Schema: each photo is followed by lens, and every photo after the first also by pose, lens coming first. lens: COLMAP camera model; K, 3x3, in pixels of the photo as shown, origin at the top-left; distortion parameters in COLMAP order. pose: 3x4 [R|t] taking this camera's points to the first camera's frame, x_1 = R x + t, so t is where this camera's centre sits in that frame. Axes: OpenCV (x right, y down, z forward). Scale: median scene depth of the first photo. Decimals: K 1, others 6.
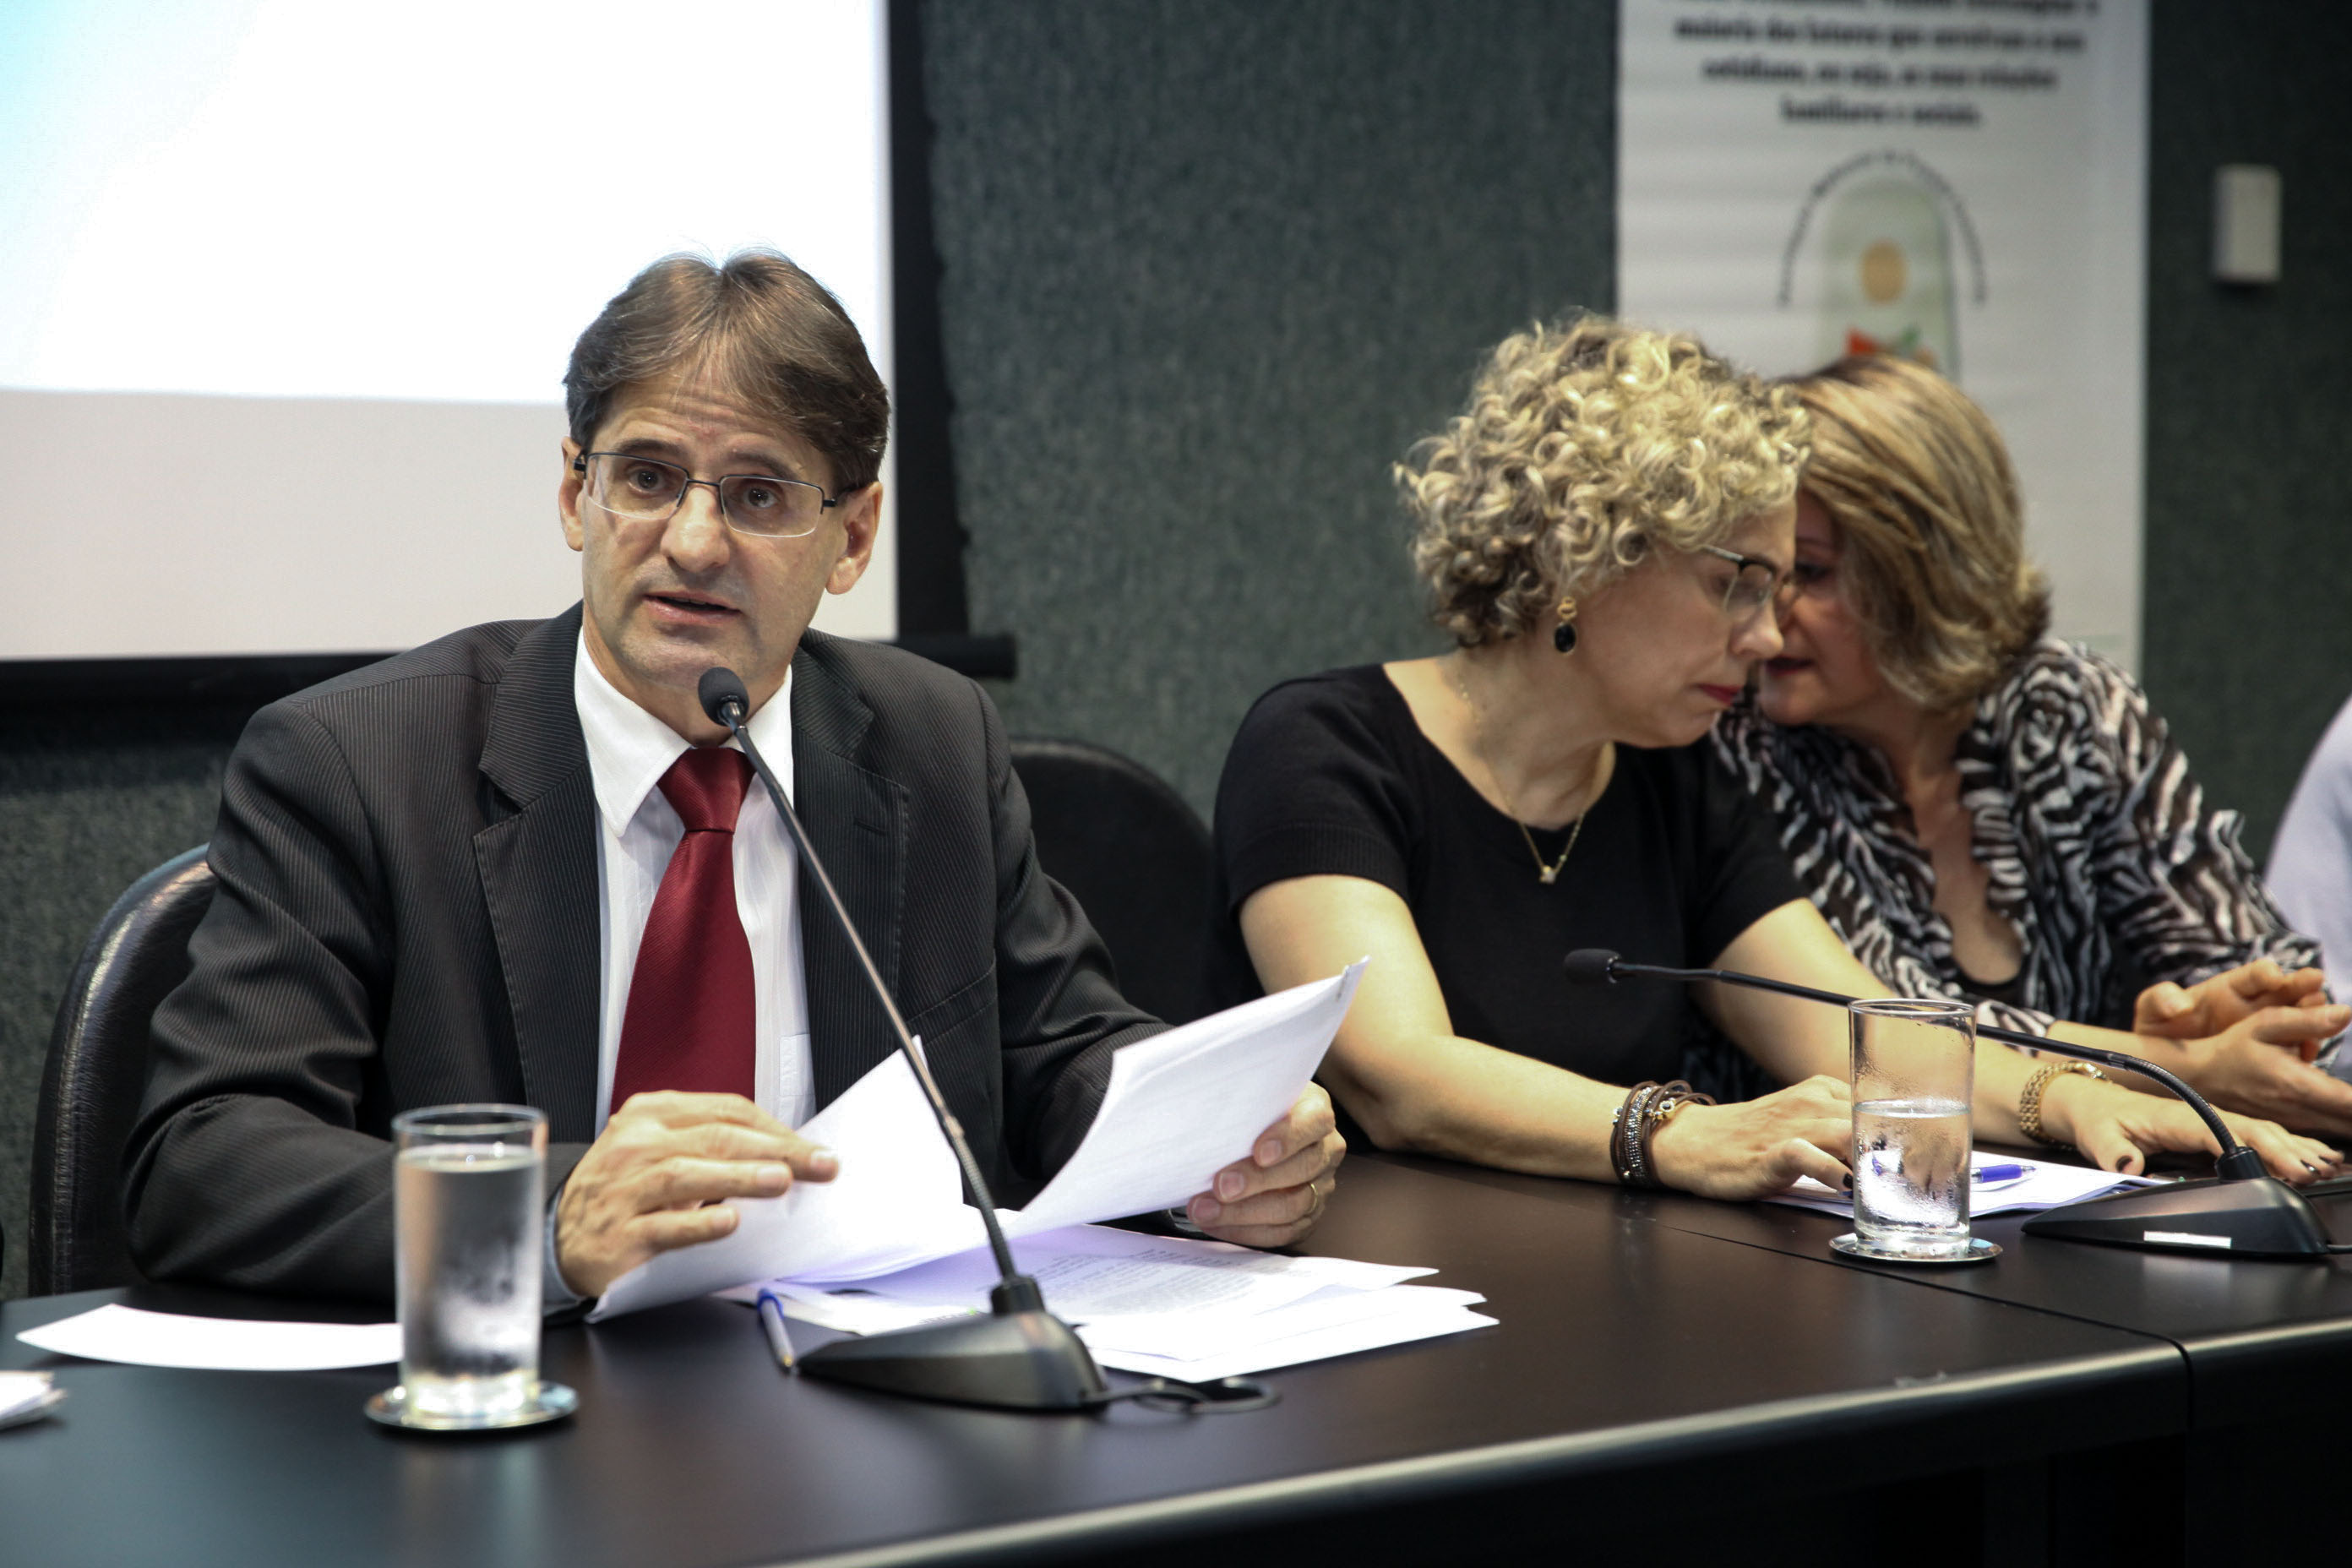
lens RADIAL K [[4479.2, 0, 1146.2], [0, 4479.2, 714.0], [0, 0, 1]] dist [0.225884, 0.000000]
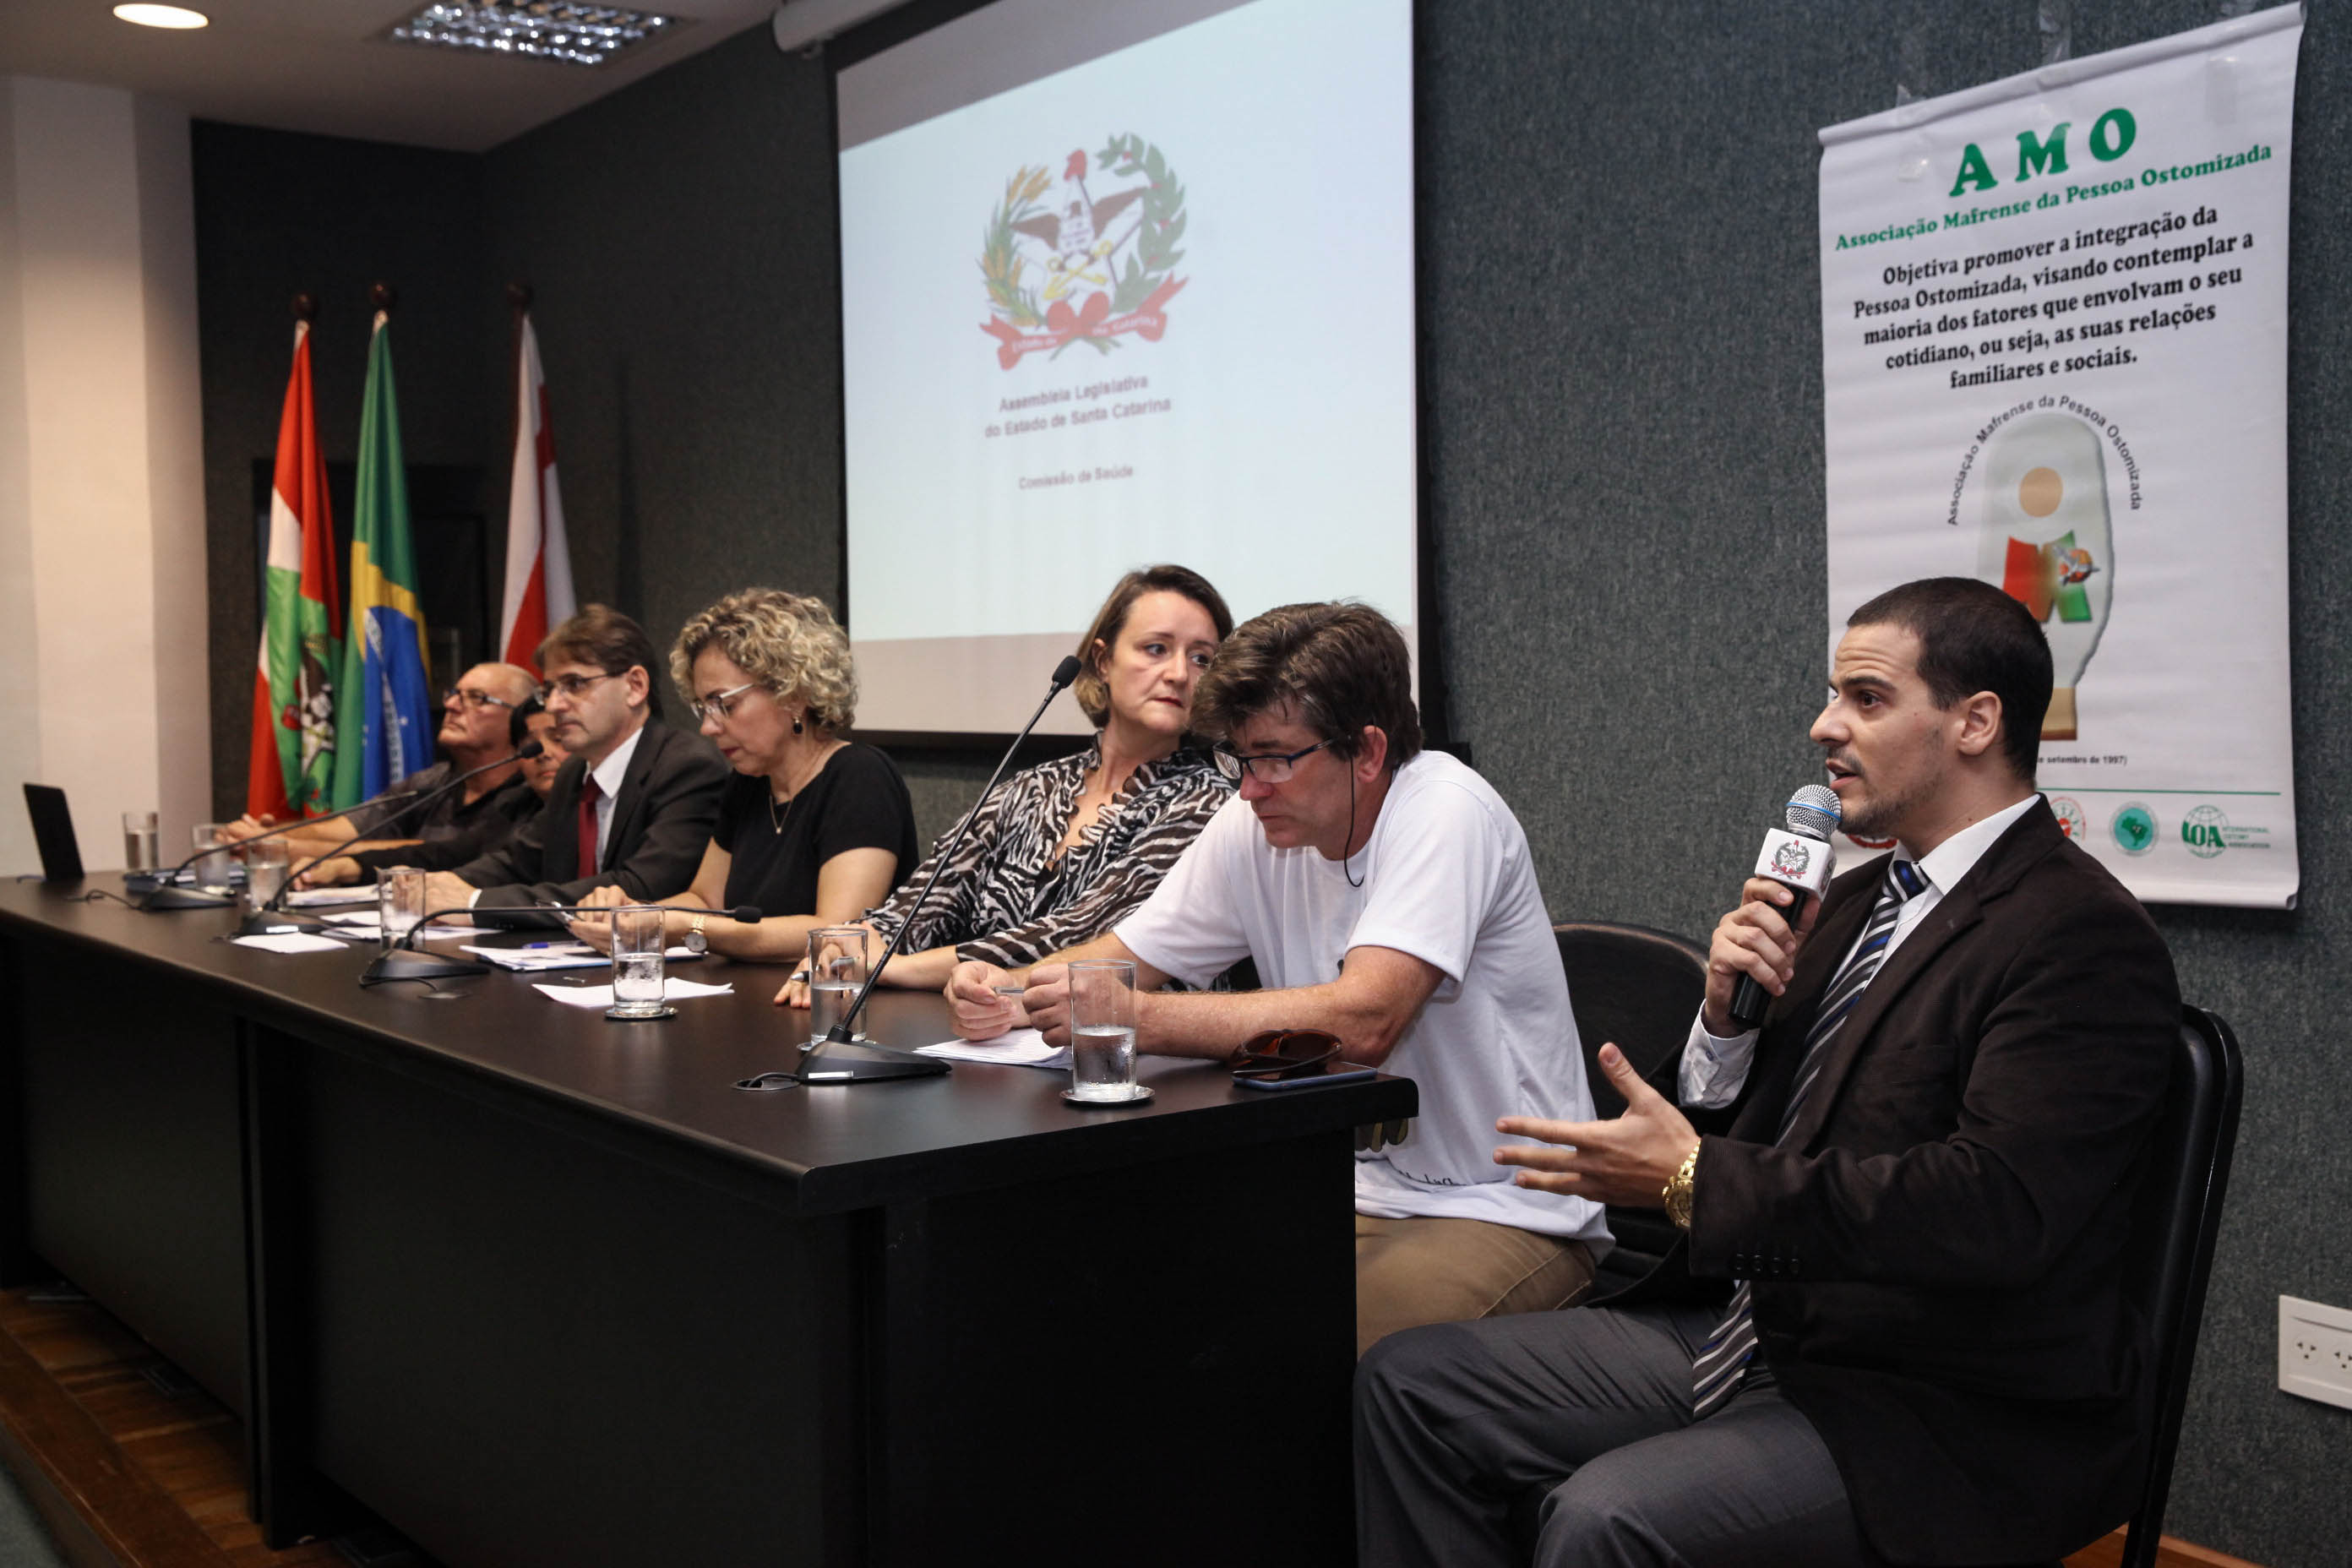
lens RADIAL K [[2444.8, 0, 1170.6], [0, 2444.8, 780.0], [0, 0, 1]] dist [0.022401, 0.000000]
pose [[0.038347, 0.047626, -0.998129, 0.949829], [-0.036160, 0.998275, 0.046244, -0.043448], [0.998610, 0.034319, 0.040003, 0.809227]]
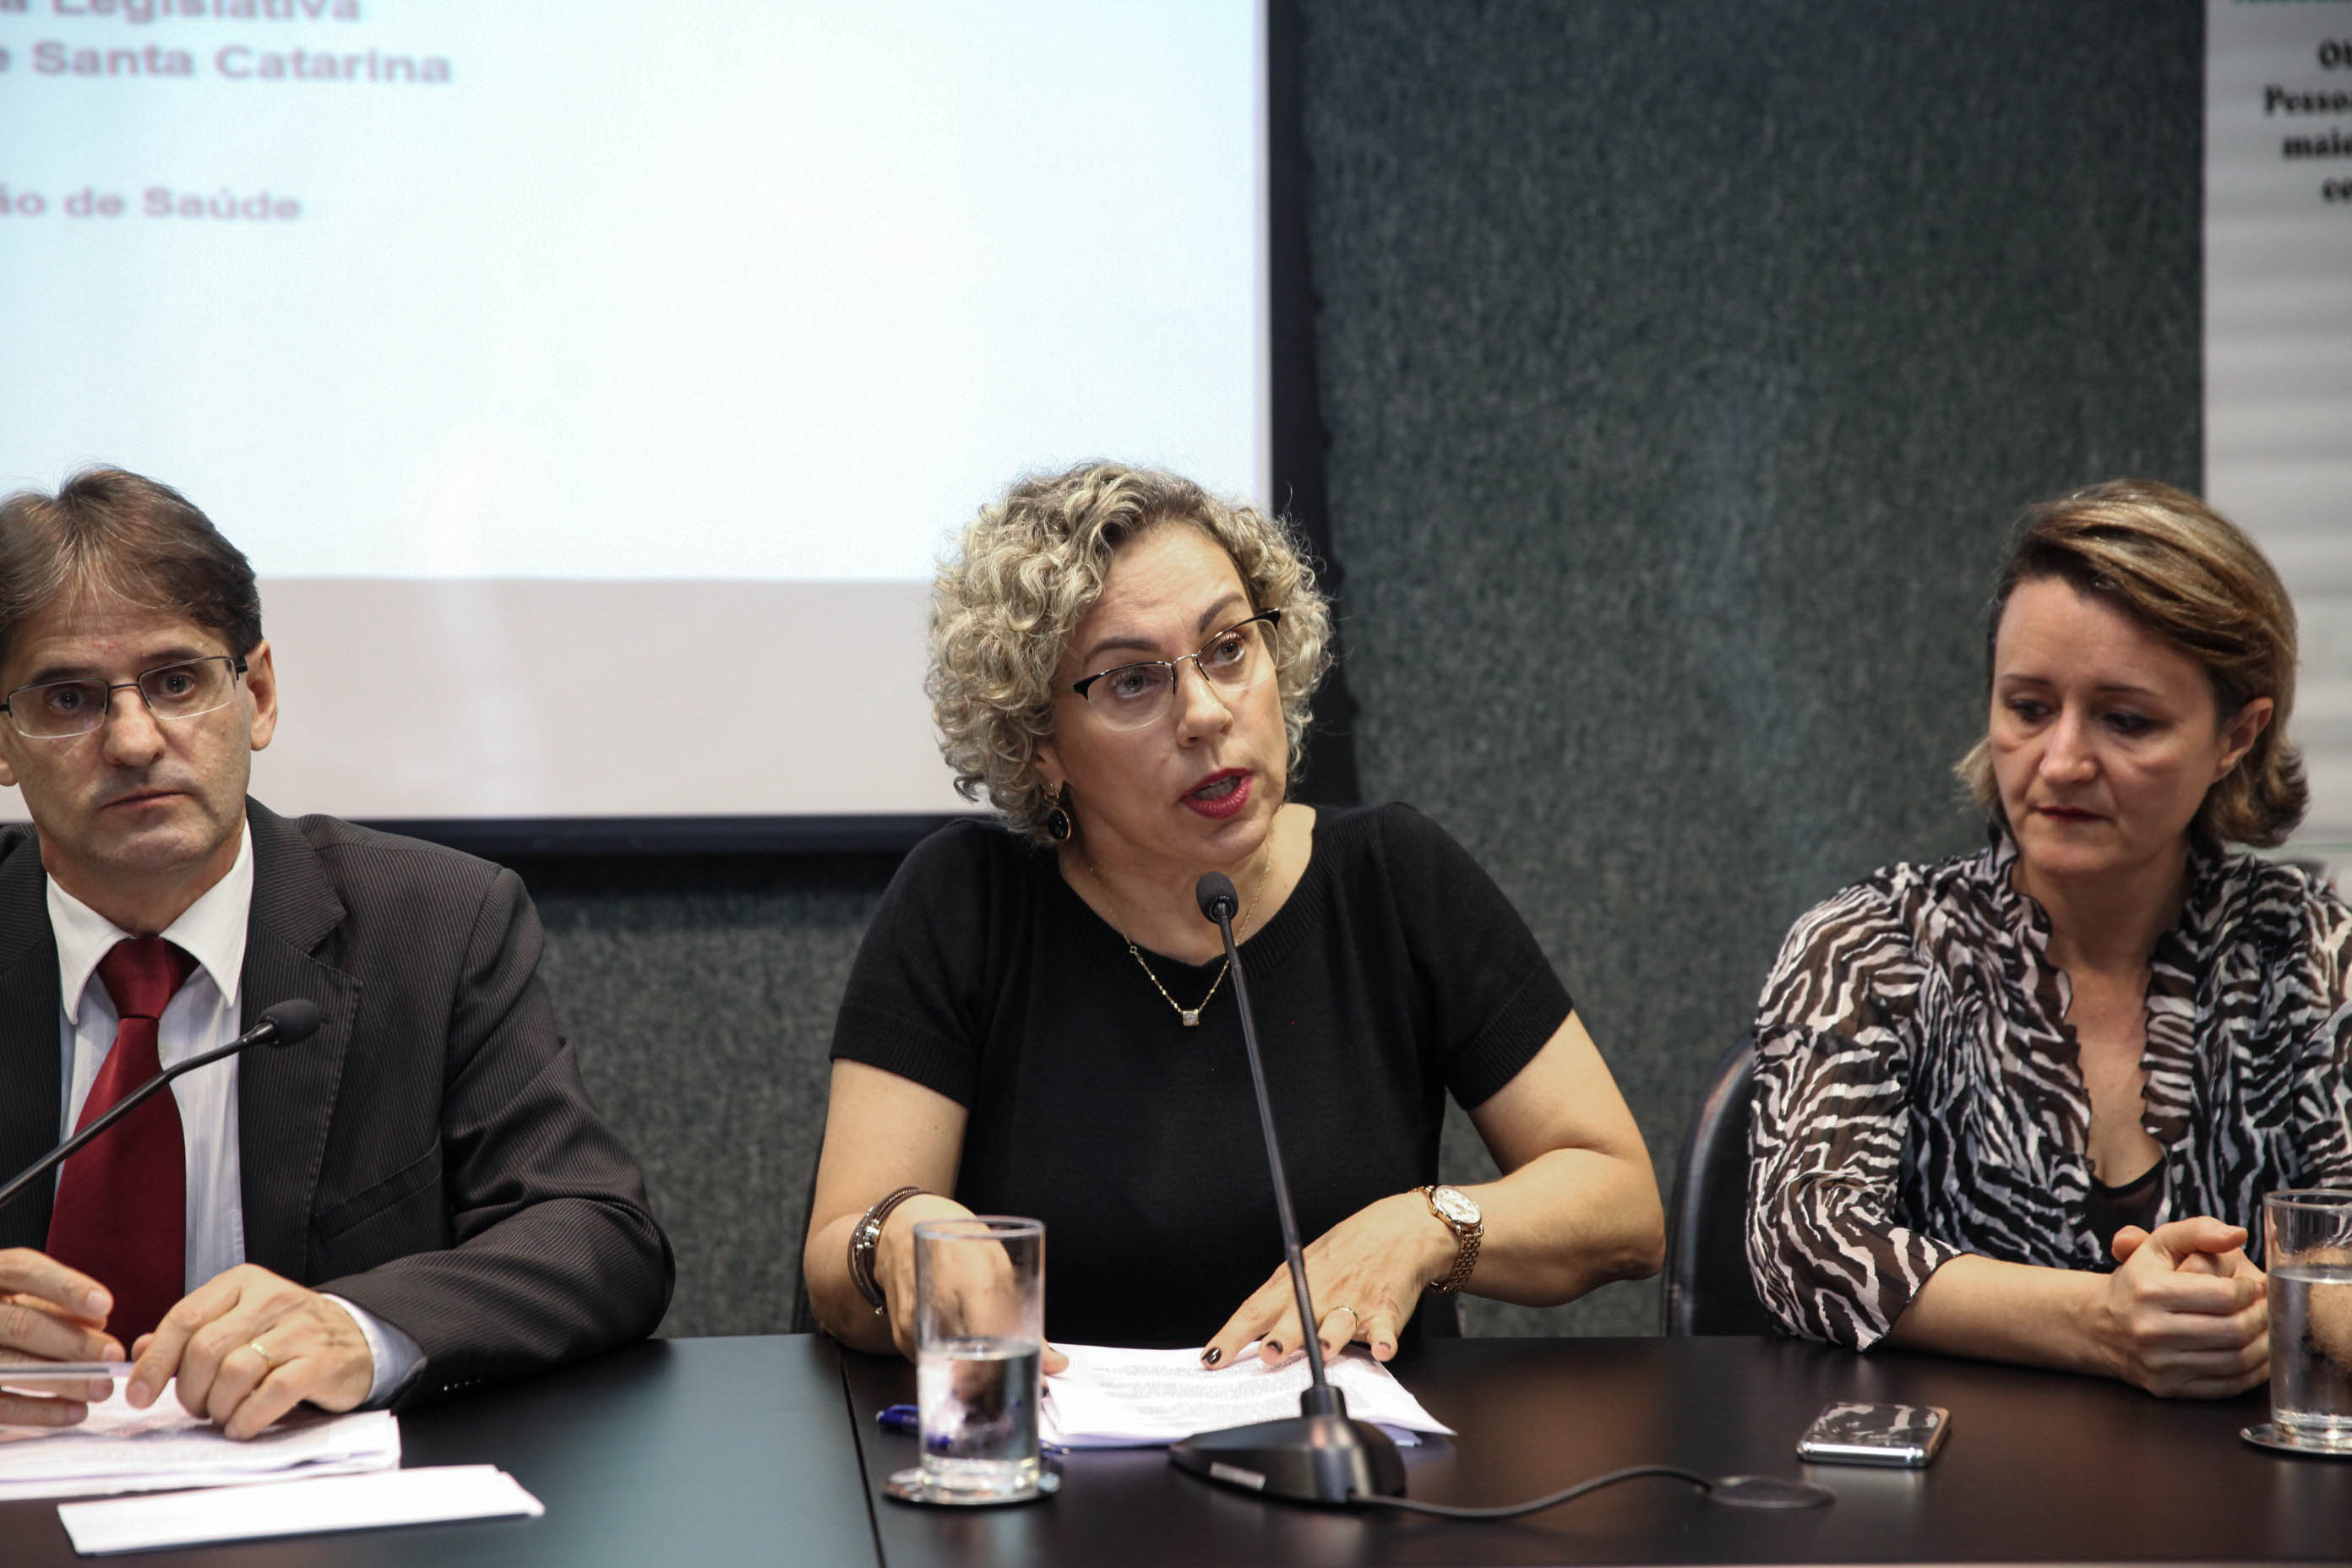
lens RADIAL K [[4479.2, 0, 1184.4], [0, 4479.2, 802.0], [0, 0, 1]] dist [0.225884, 0.000000]
pose [[0.878496, 0.015387, -0.477502, 0.388382], [-0.019725, 0.999797, -0.004072, -0.013139], [0.477343, 0.012995, 0.878621, 0.098492]]
